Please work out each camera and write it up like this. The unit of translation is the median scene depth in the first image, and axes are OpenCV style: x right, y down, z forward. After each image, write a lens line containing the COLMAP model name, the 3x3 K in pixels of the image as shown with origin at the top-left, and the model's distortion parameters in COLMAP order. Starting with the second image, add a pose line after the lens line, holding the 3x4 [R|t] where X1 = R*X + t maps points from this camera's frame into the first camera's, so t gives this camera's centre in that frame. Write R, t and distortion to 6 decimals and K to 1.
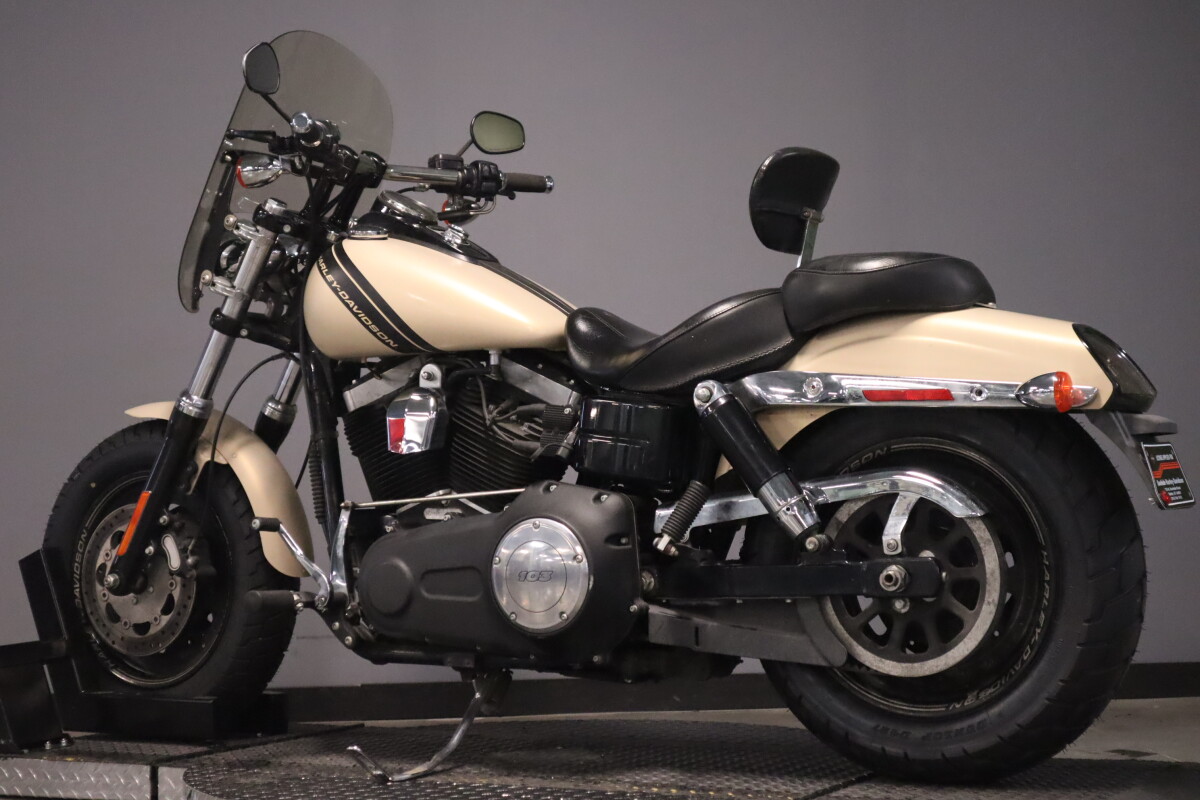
lens RADIAL K [[1882.1, 0, 600.0], [0, 1882.1, 400.0], [0, 0, 1]] dist [0.019153, -0.039992]
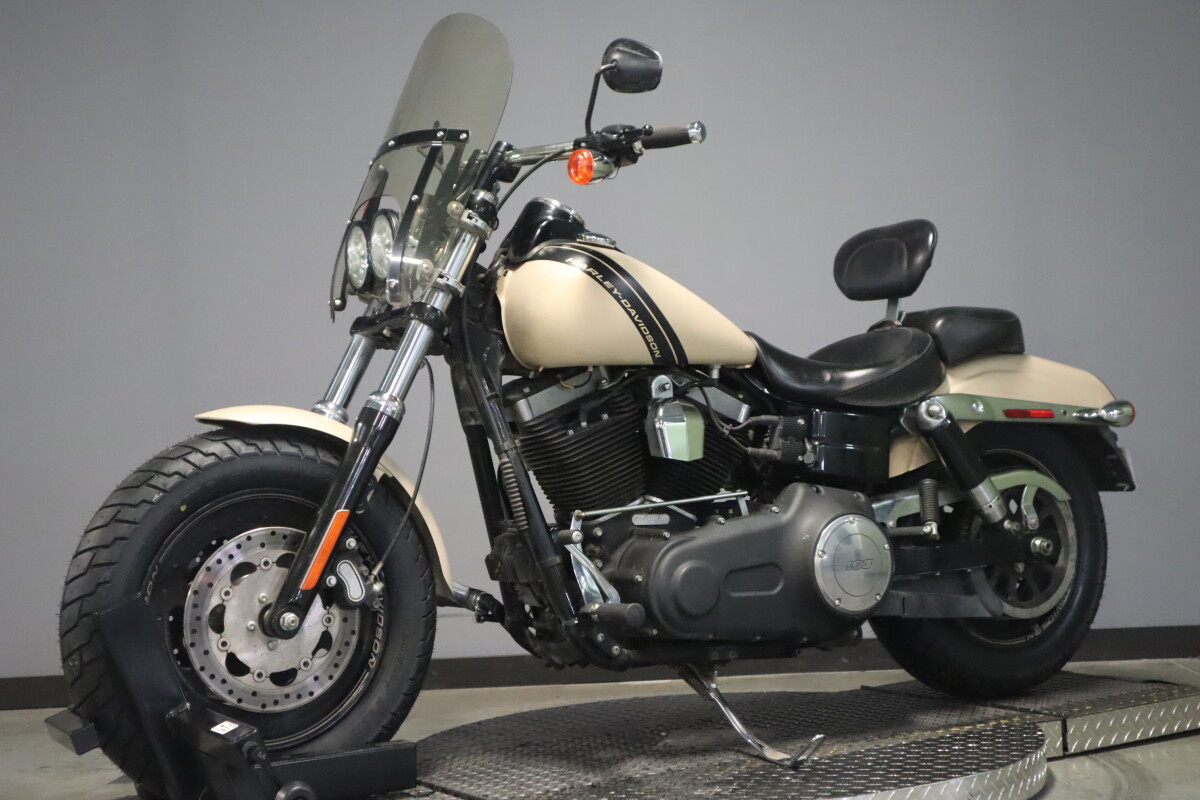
lens RADIAL K [[1703.4, 0, 600.0], [0, 1703.4, 400.0], [0, 0, 1]] dist [0.016040, 0.099498]
pose [[0.490626, 0.027031, 0.870951, -0.943101], [-0.007967, 0.999616, -0.026536, 0.020075], [-0.871334, 0.006080, 0.490653, 0.575904]]
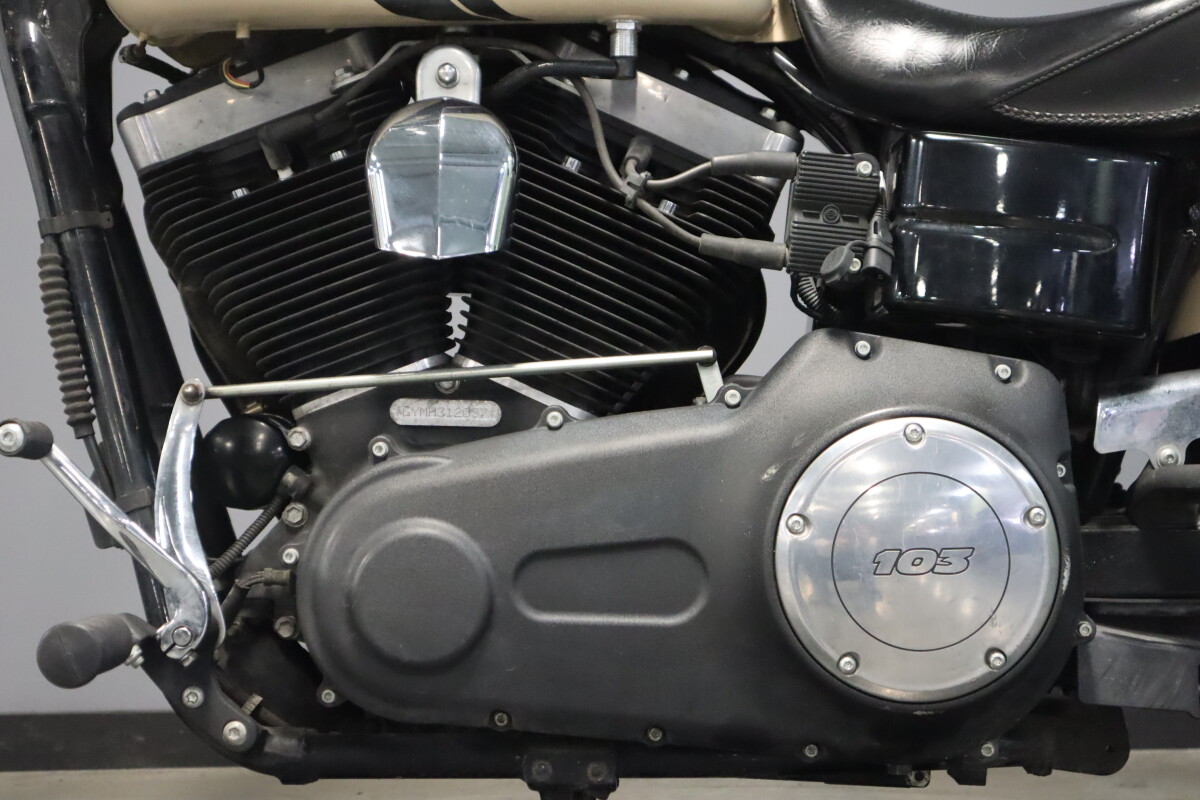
lens RADIAL K [[2029.3, 0, 600.0], [0, 2029.3, 400.0], [0, 0, 1]] dist [0.021196, 0.021817]
pose [[0.869775, 0.009445, 0.493359, -0.282882], [-0.026802, 0.999245, 0.028122, 0.045092], [-0.492721, -0.037683, 0.869371, 0.606396]]
